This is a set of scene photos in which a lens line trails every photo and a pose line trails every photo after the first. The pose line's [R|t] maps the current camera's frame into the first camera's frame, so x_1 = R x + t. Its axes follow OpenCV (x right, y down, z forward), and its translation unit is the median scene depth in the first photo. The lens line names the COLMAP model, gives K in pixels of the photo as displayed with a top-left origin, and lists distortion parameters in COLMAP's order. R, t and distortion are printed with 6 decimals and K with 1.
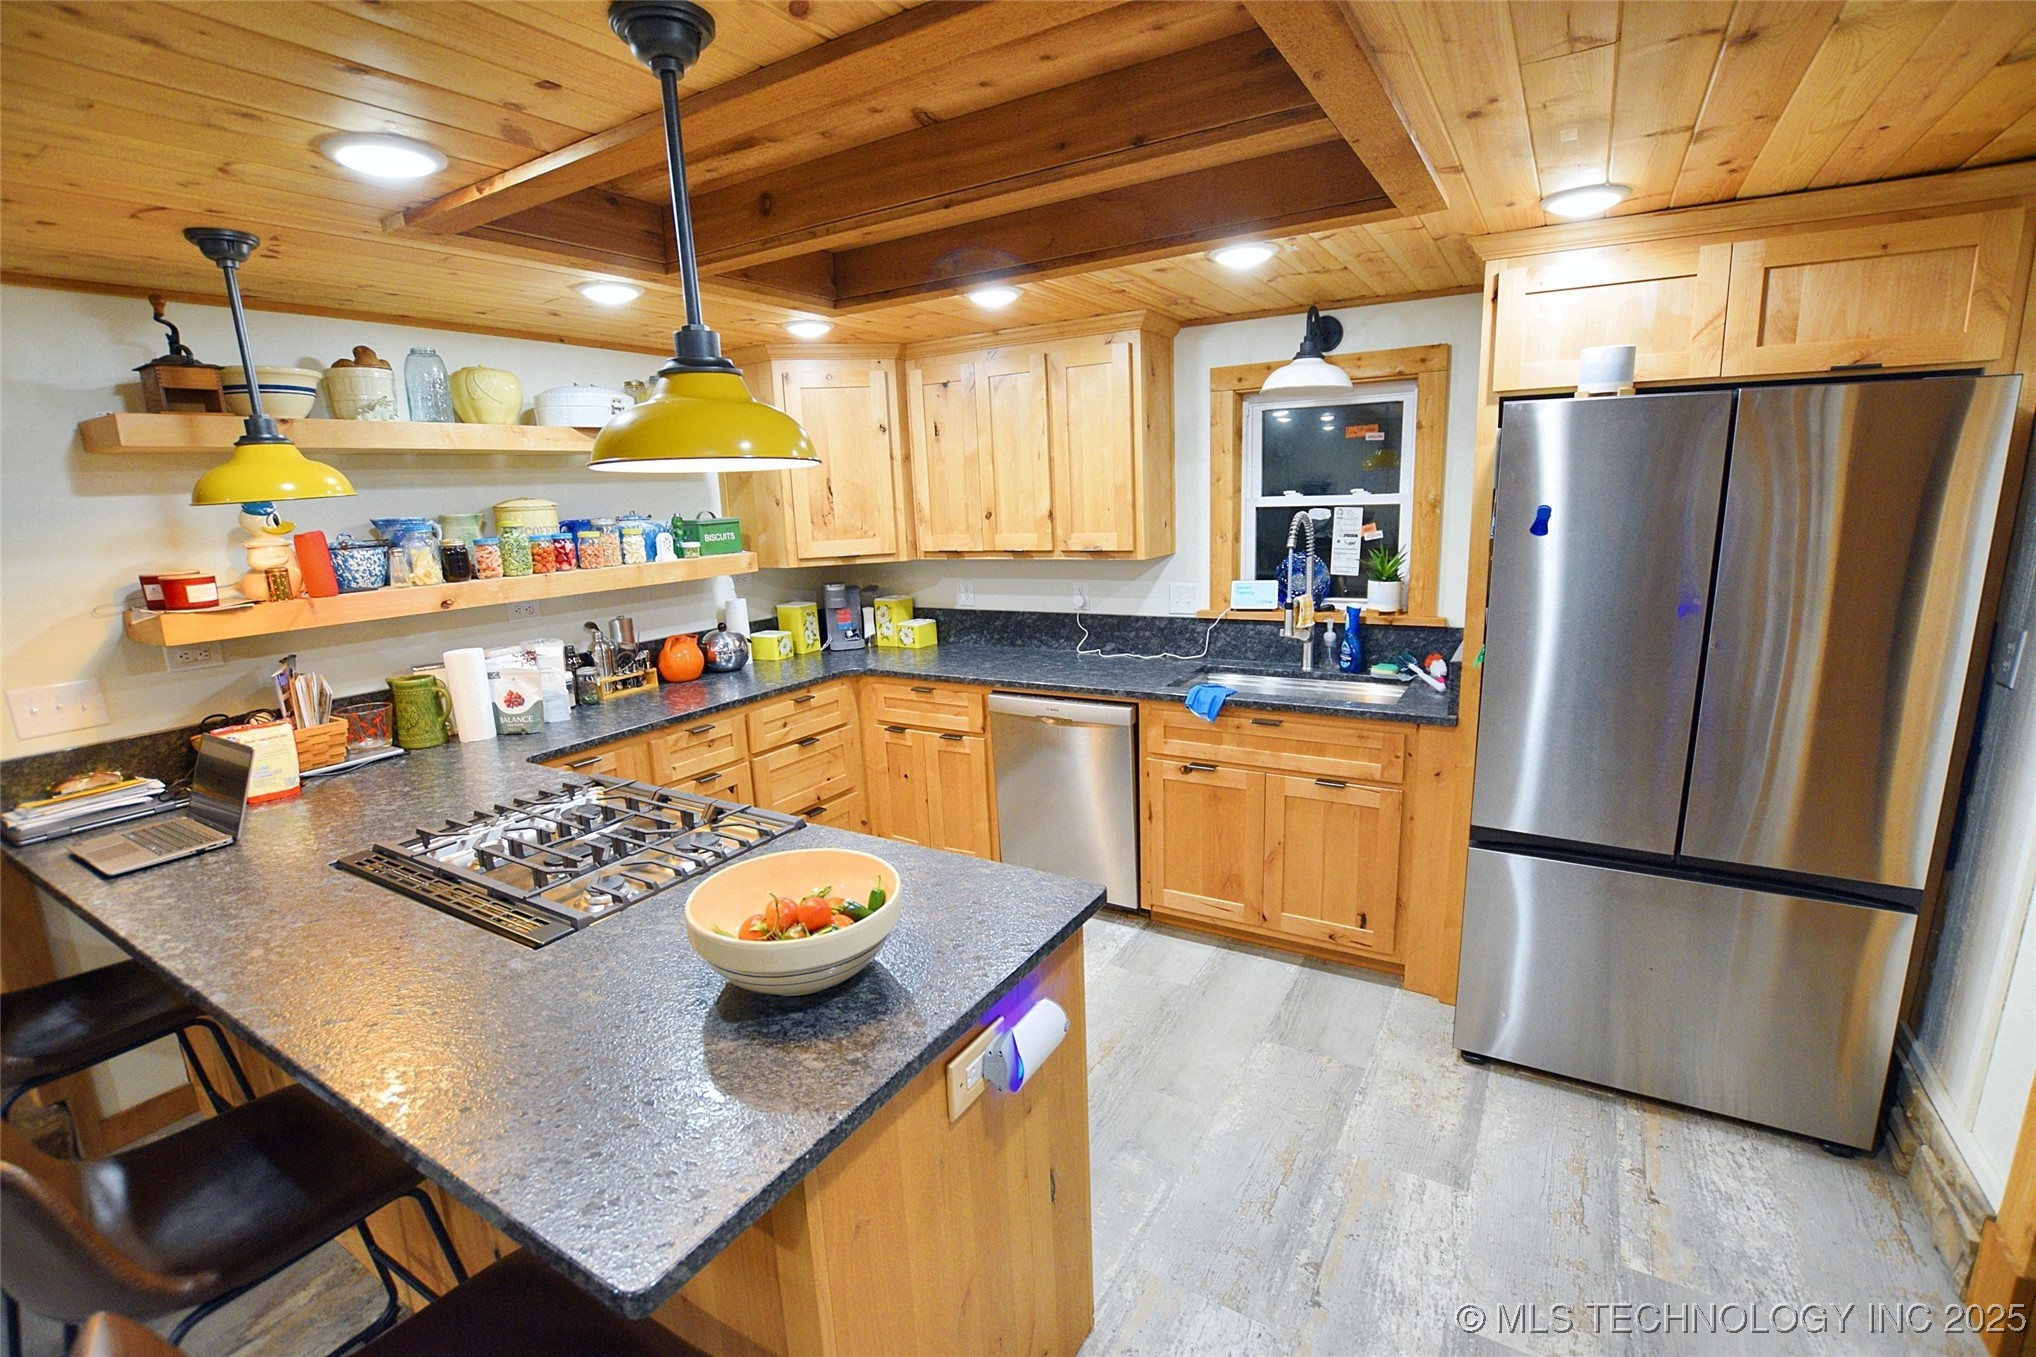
lens RADIAL K [[897.2, 0, 1021.3], [0, 897.2, 673.4], [0, 0, 1]] dist [-0.036328, 0.008086]
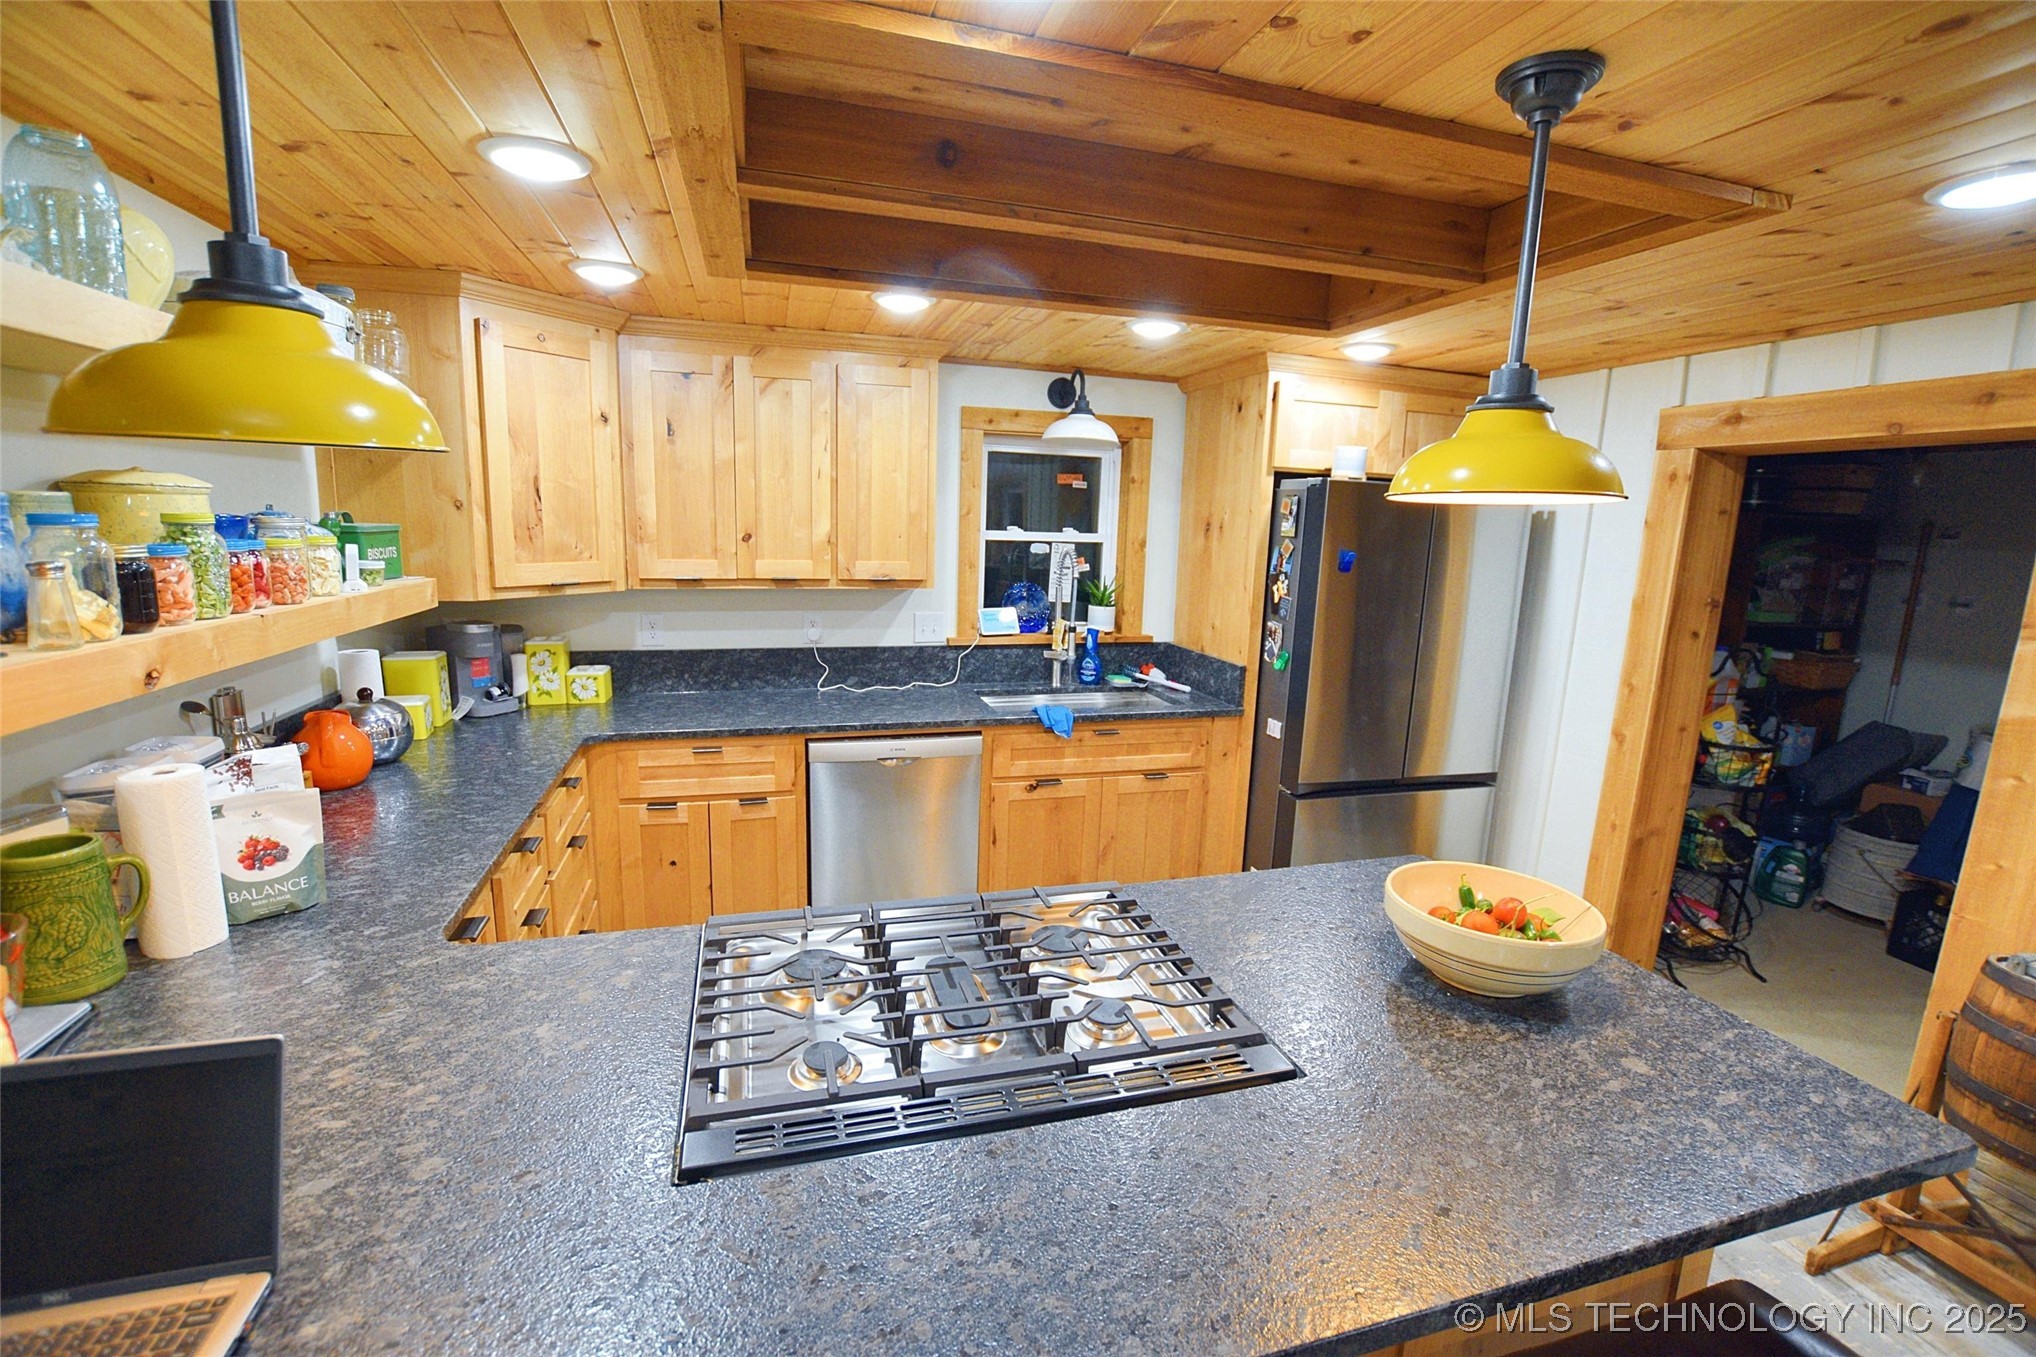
lens RADIAL K [[897.2, 0, 1021.3], [0, 897.2, 673.4], [0, 0, 1]] dist [-0.036328, 0.008086]
pose [[0.675877, -0.068874, 0.733789, -0.524791], [0.092189, 0.995705, 0.008544, -0.032383], [-0.731226, 0.061872, 0.679323, 0.253840]]
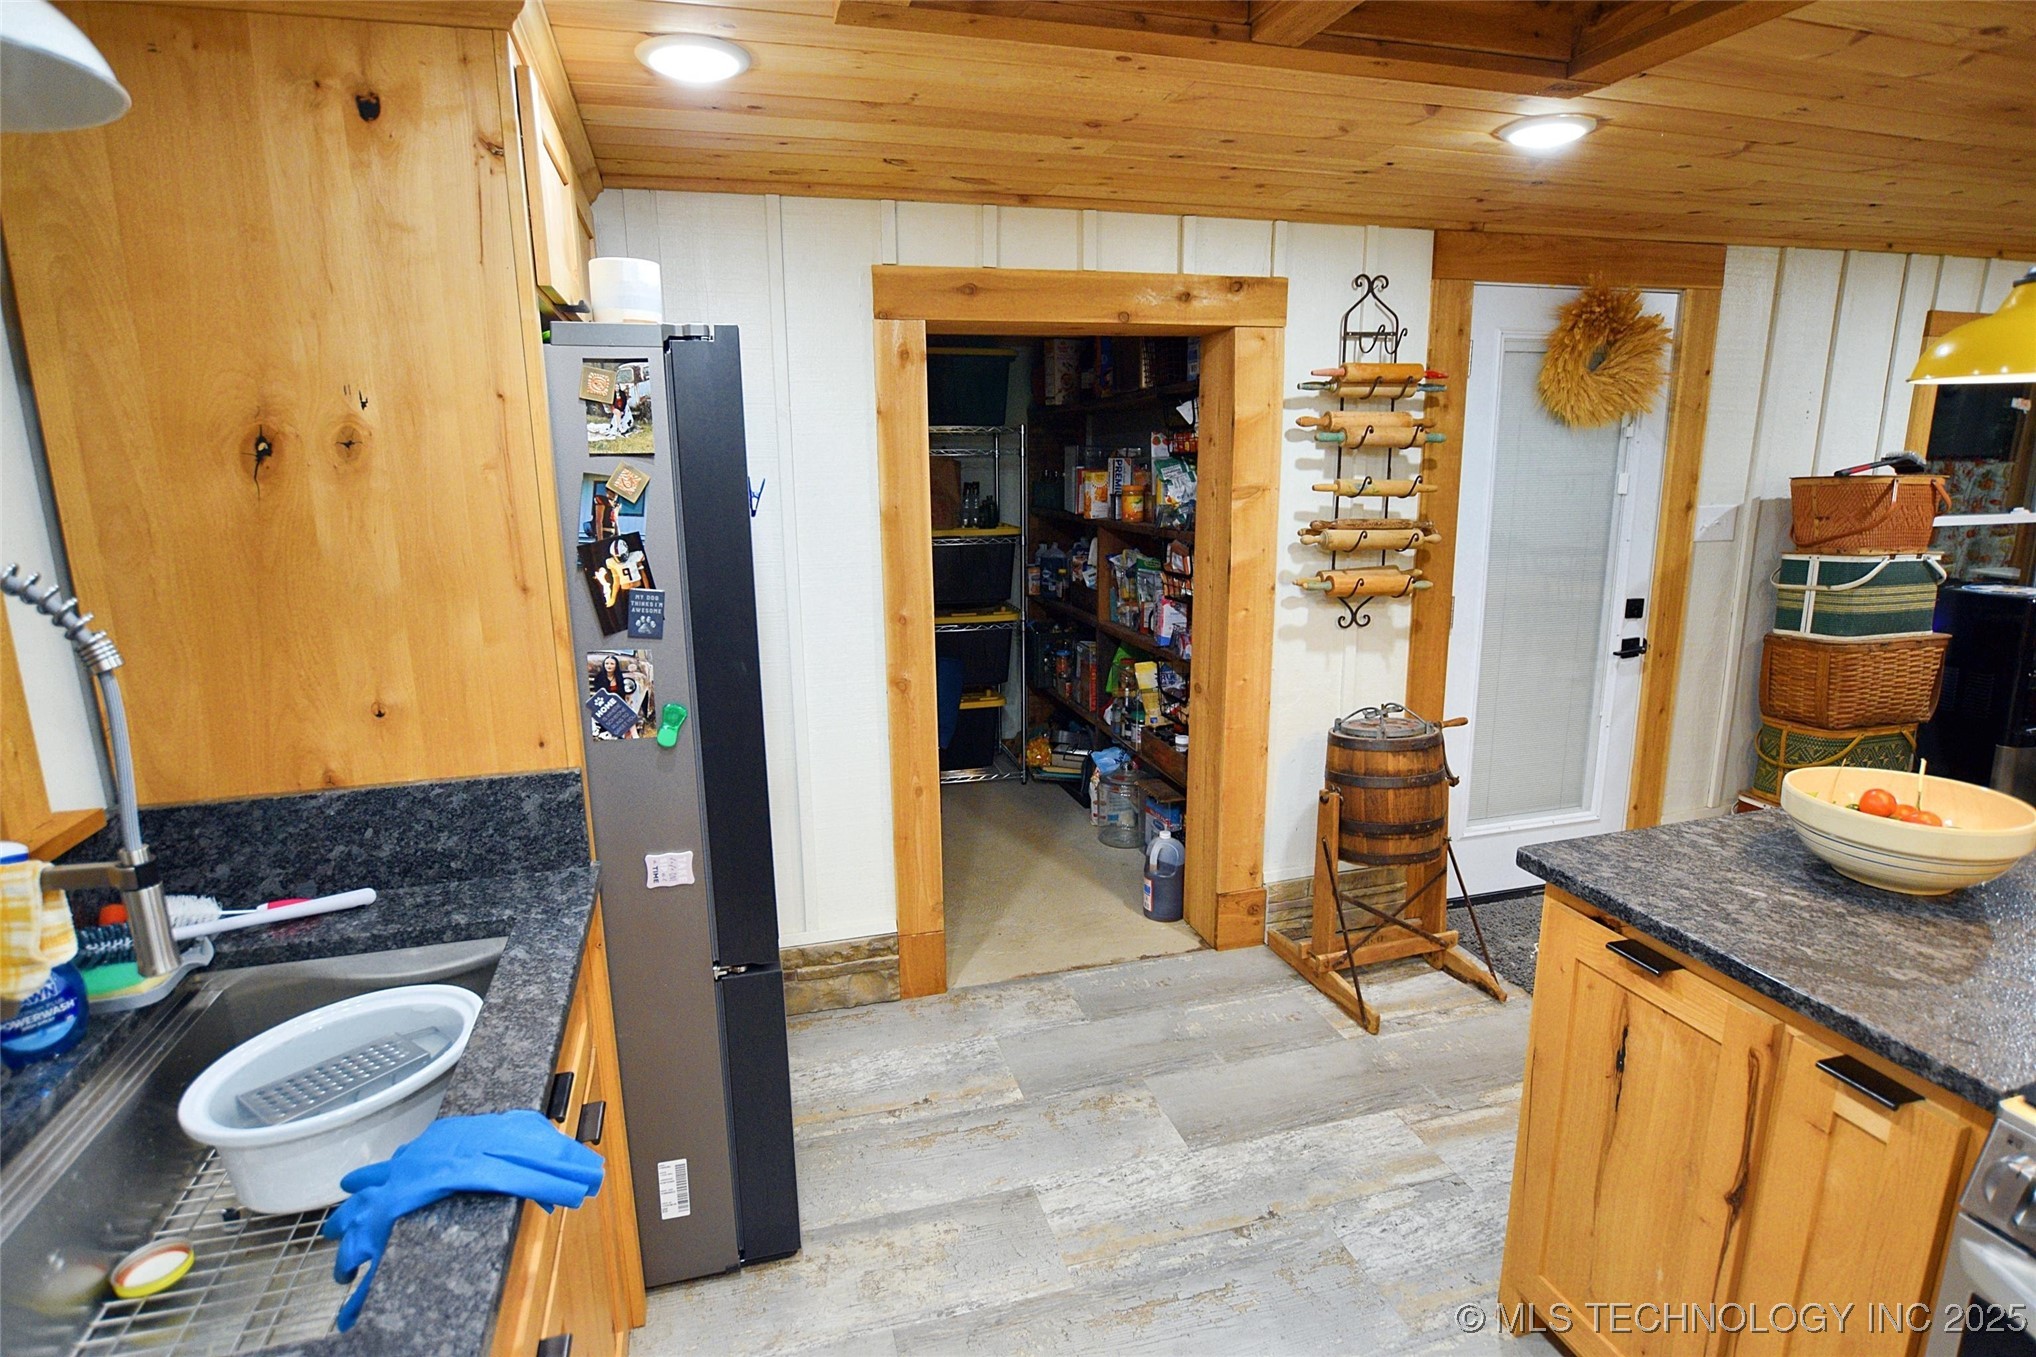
lens RADIAL K [[1038.0, 0, 1018.0], [0, 1038.0, 678.5], [0, 0, 1]] dist [-0.022984, 0.000166]
pose [[-0.734555, -0.105201, 0.670344, -0.102646], [0.173221, 0.926103, 0.335153, -0.175431], [-0.656066, 0.362306, -0.662051, 0.916320]]
